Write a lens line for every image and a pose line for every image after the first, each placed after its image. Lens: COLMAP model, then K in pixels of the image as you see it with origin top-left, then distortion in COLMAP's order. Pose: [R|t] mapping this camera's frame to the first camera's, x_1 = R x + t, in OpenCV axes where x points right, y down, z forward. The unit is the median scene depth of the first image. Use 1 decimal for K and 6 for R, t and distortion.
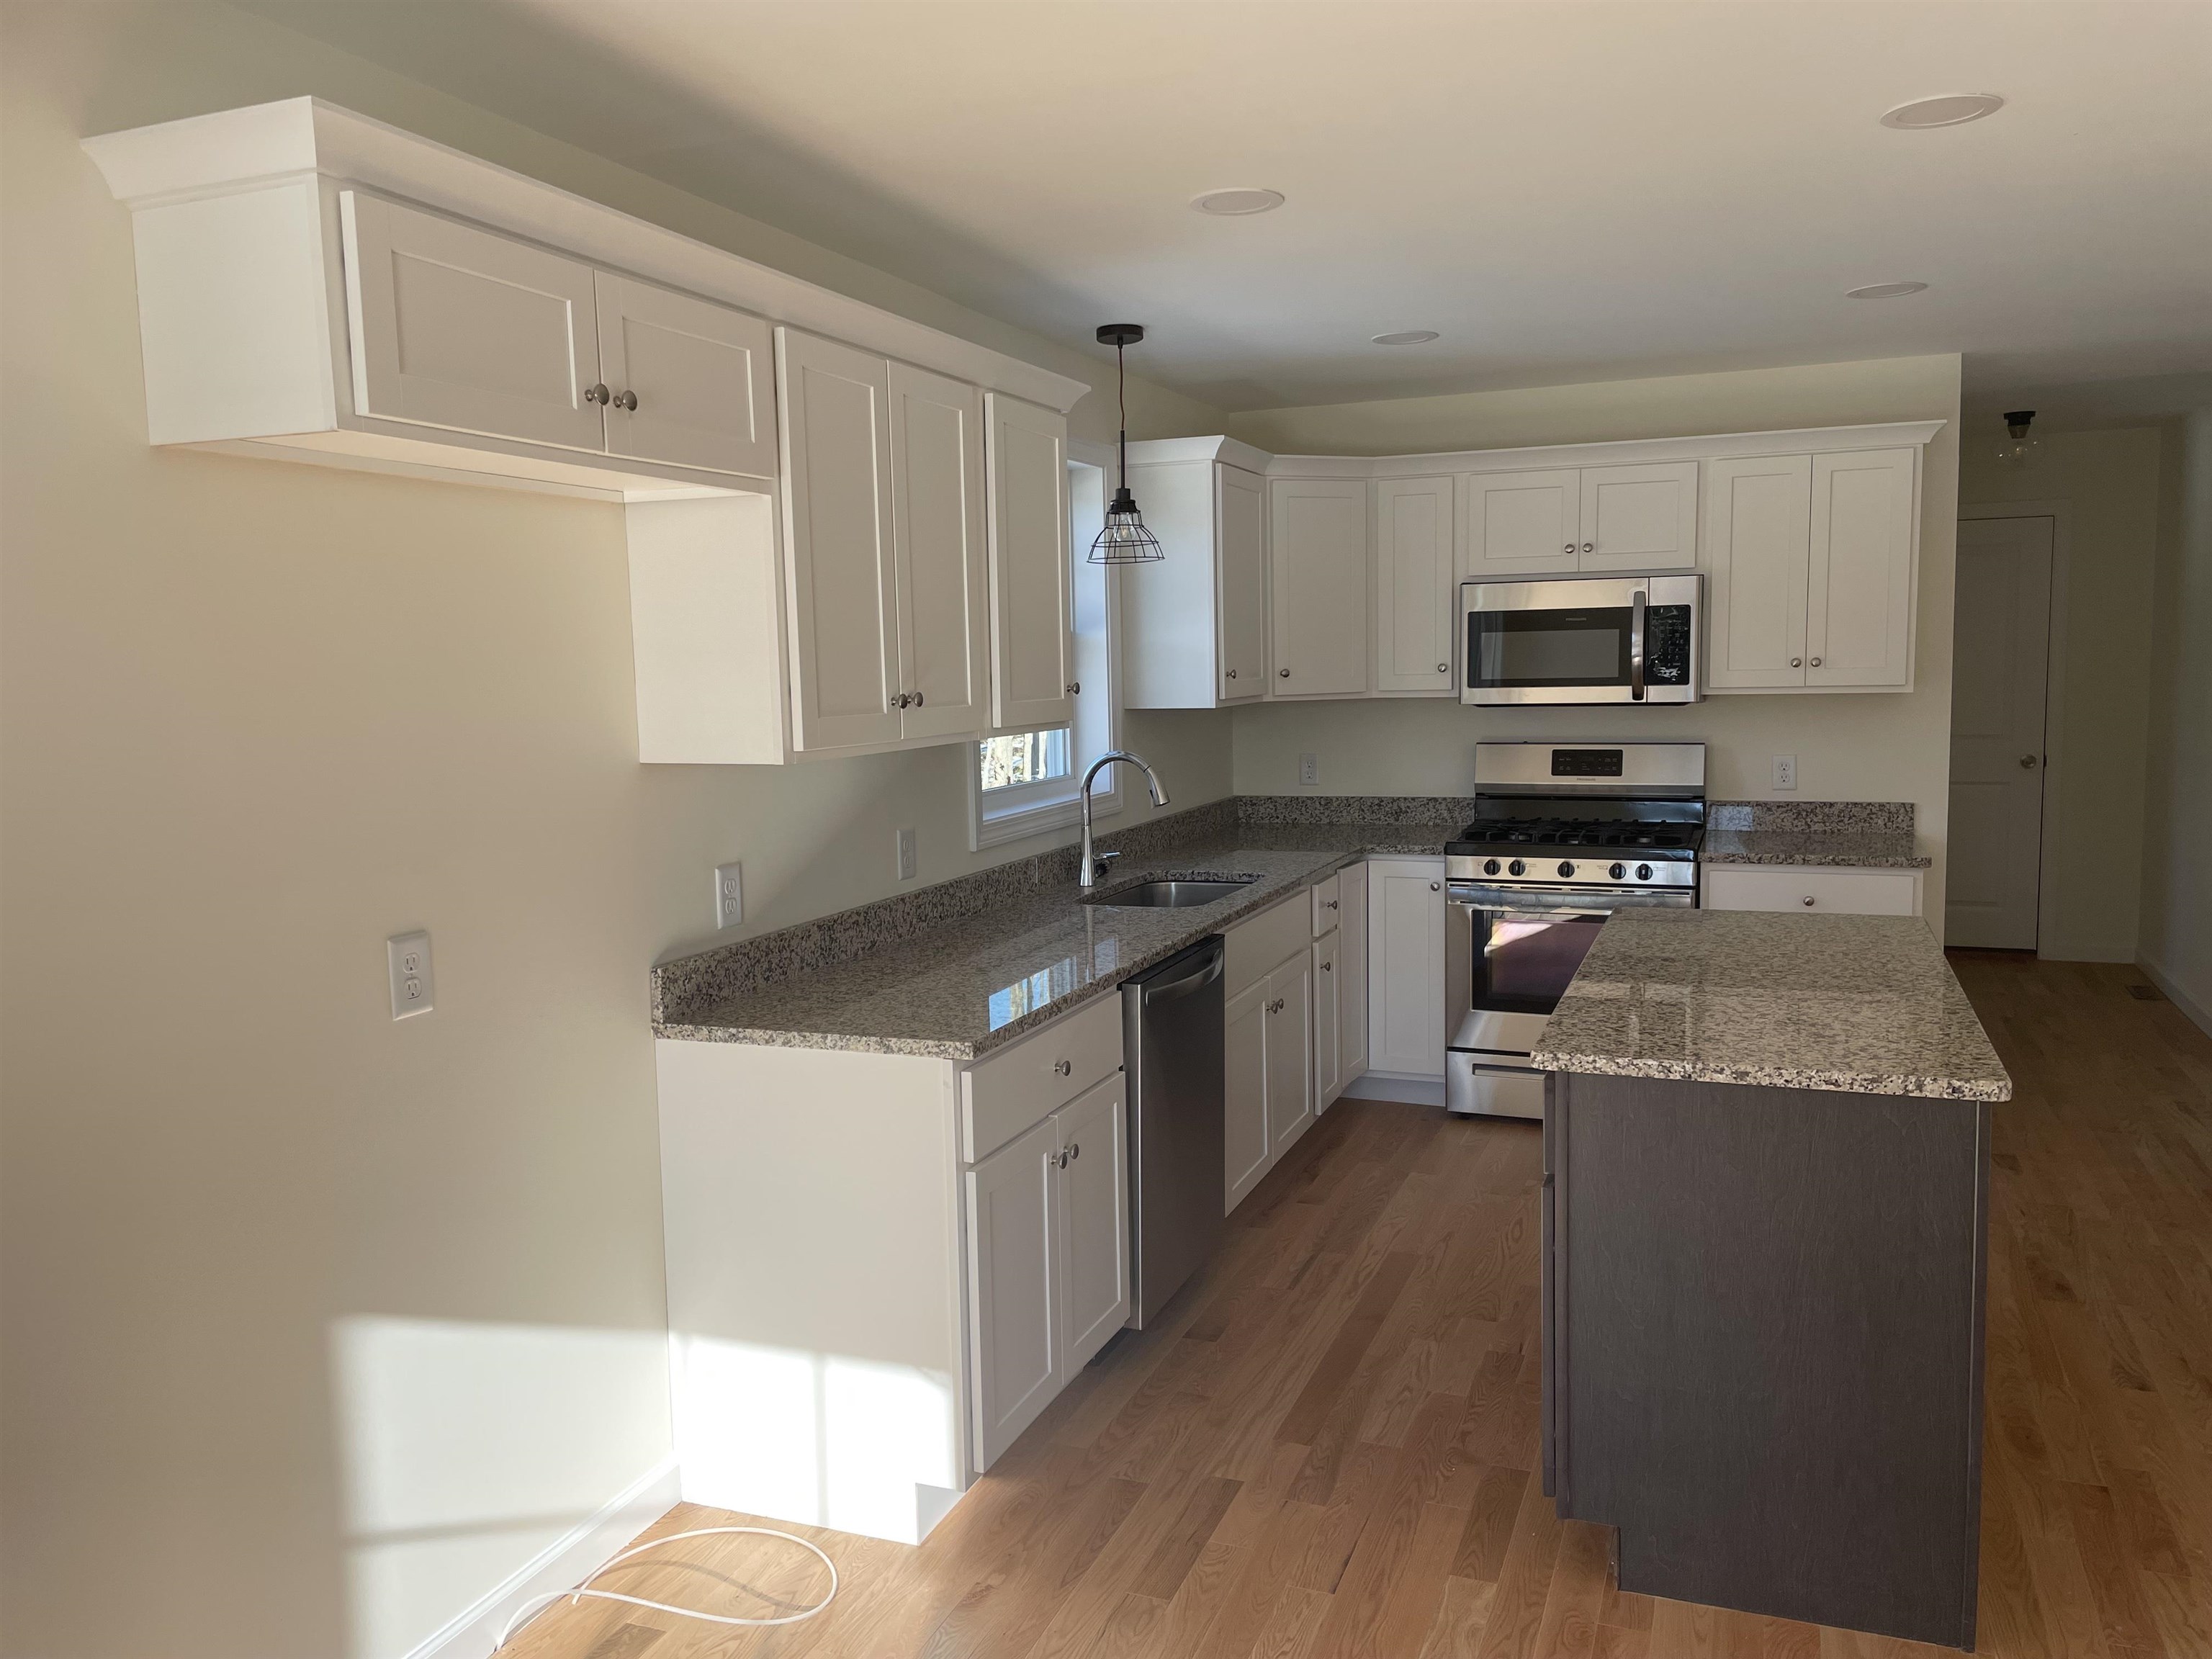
lens RADIAL K [[1669.6, 0, 1121.8], [0, 1669.6, 838.2], [0, 0, 1]] dist [0.093000, -0.116841]
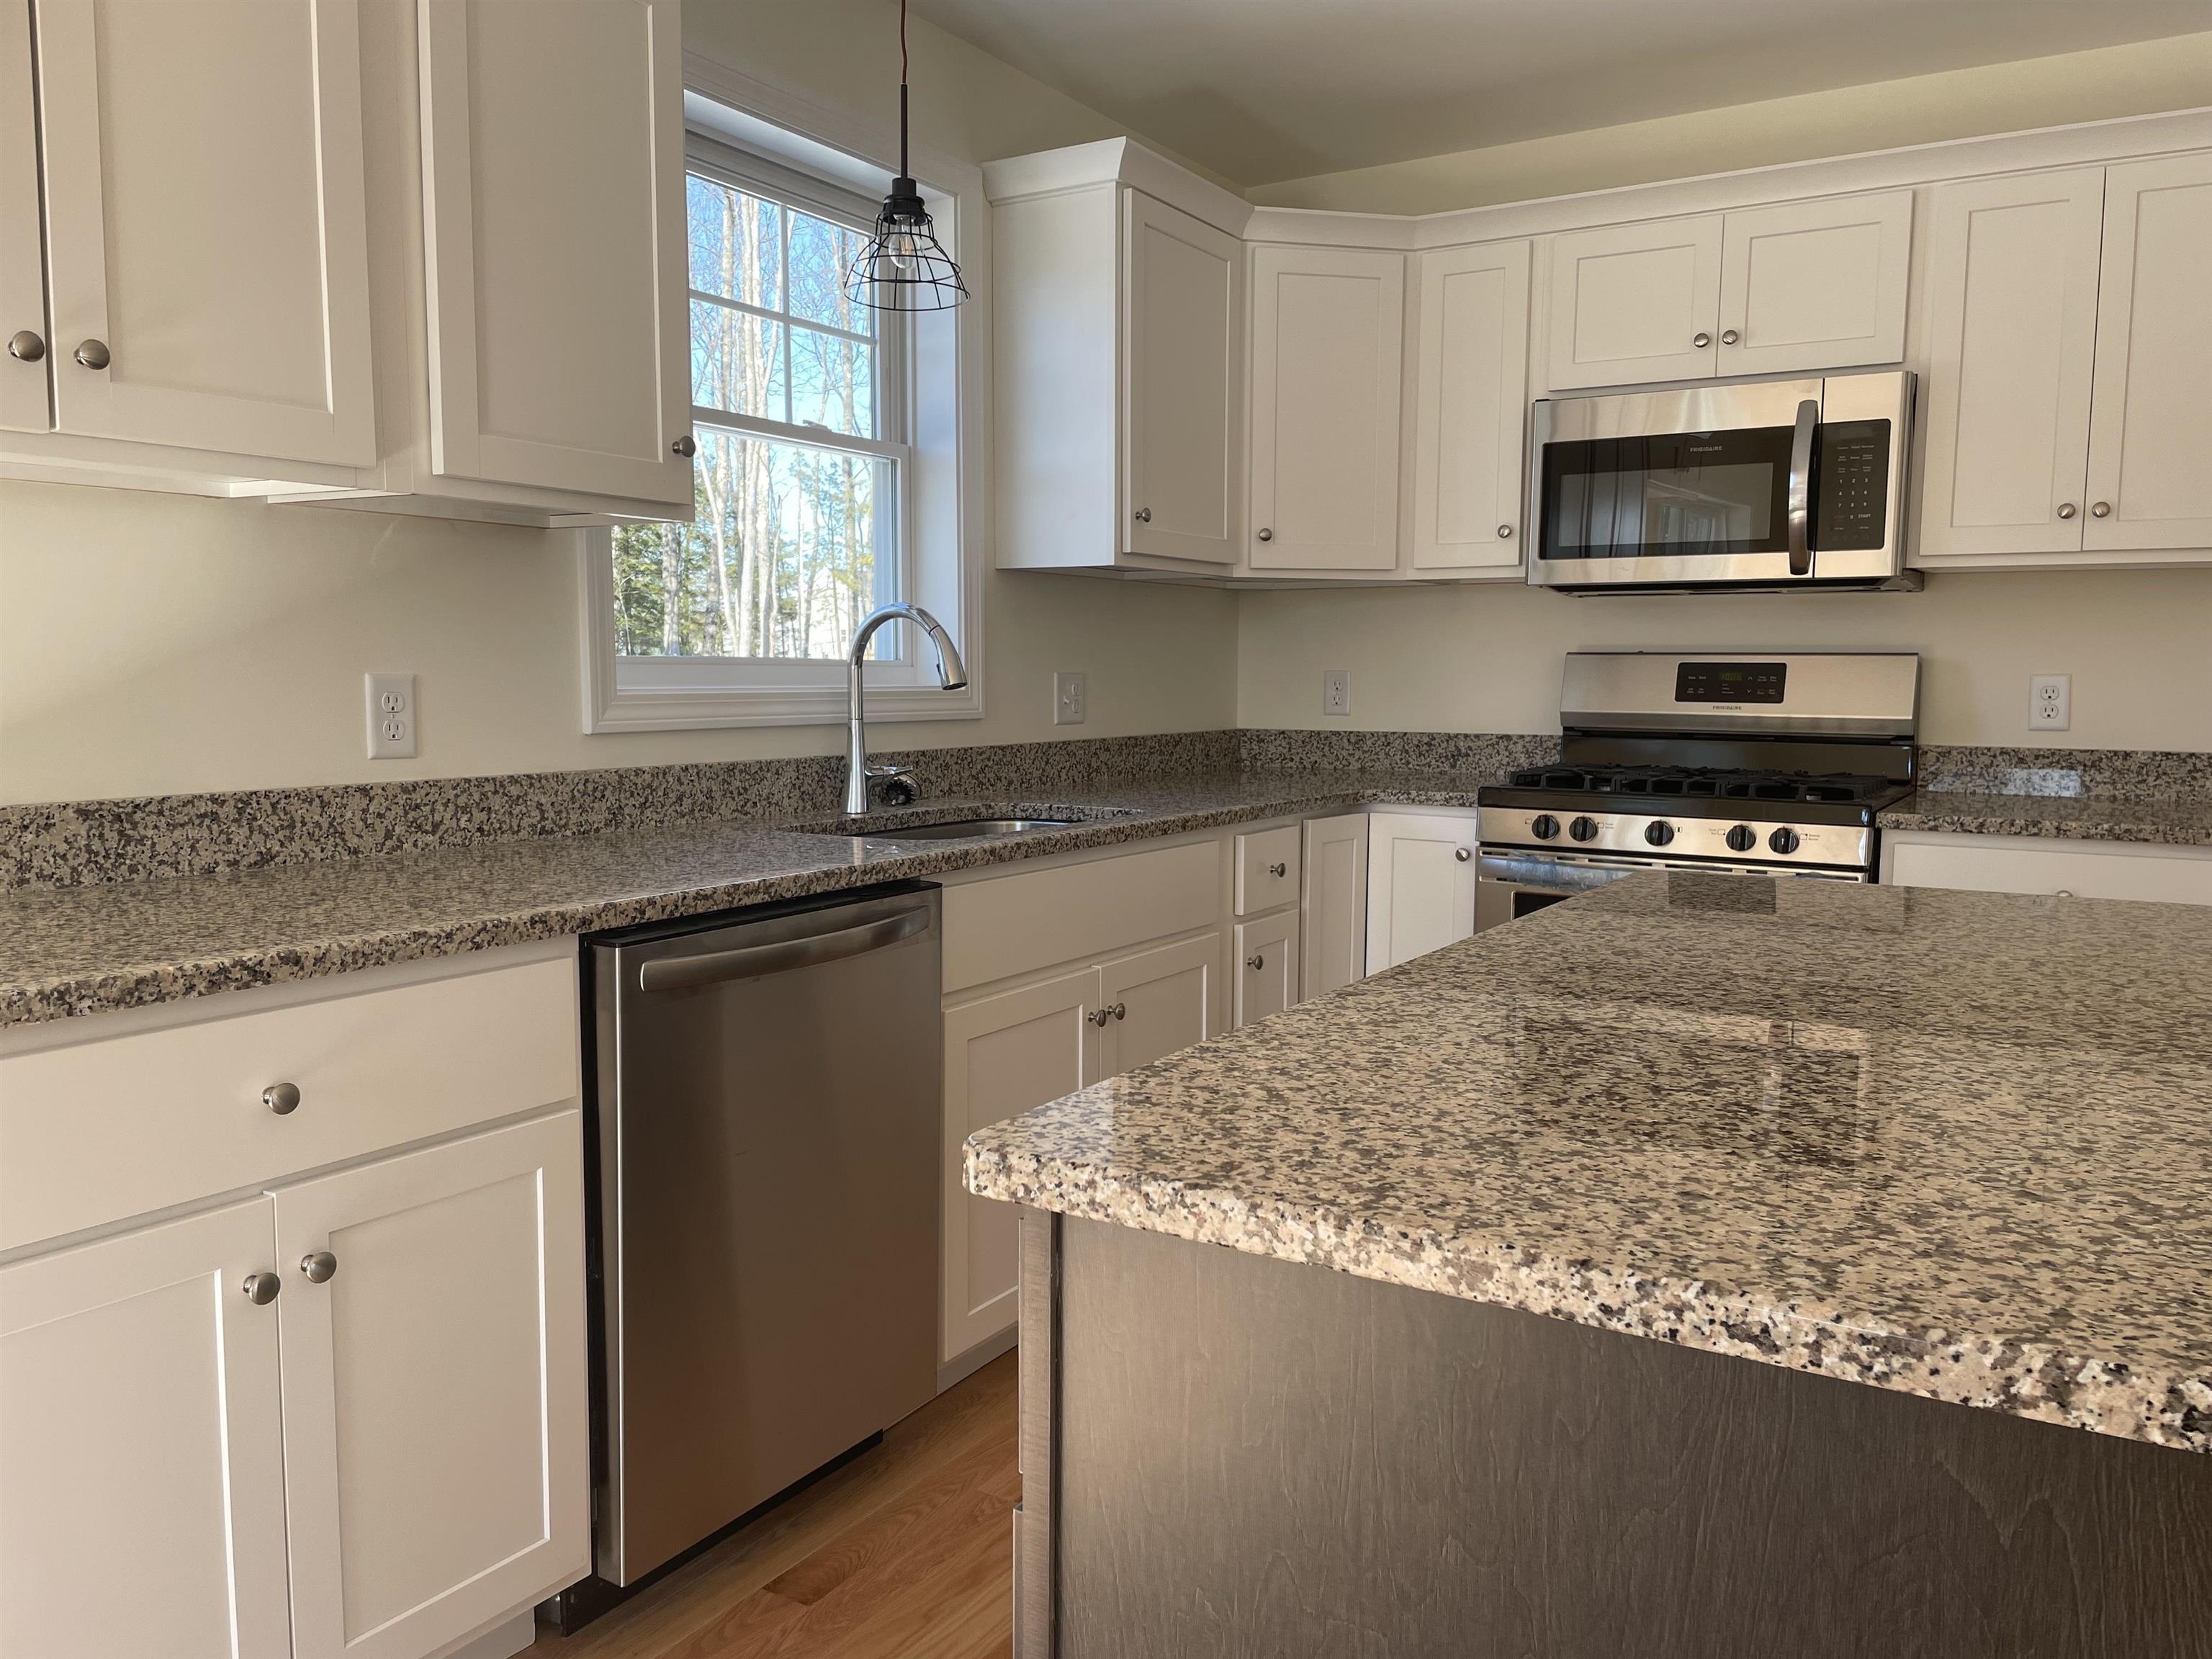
lens RADIAL K [[1669.6, 0, 1121.8], [0, 1669.6, 838.2], [0, 0, 1]] dist [0.093000, -0.116841]
pose [[0.983693, 0.045000, -0.174135, 0.219308], [-0.046225, 0.998927, -0.002984, 0.039605], [0.173814, 0.010985, 0.984717, 0.422092]]
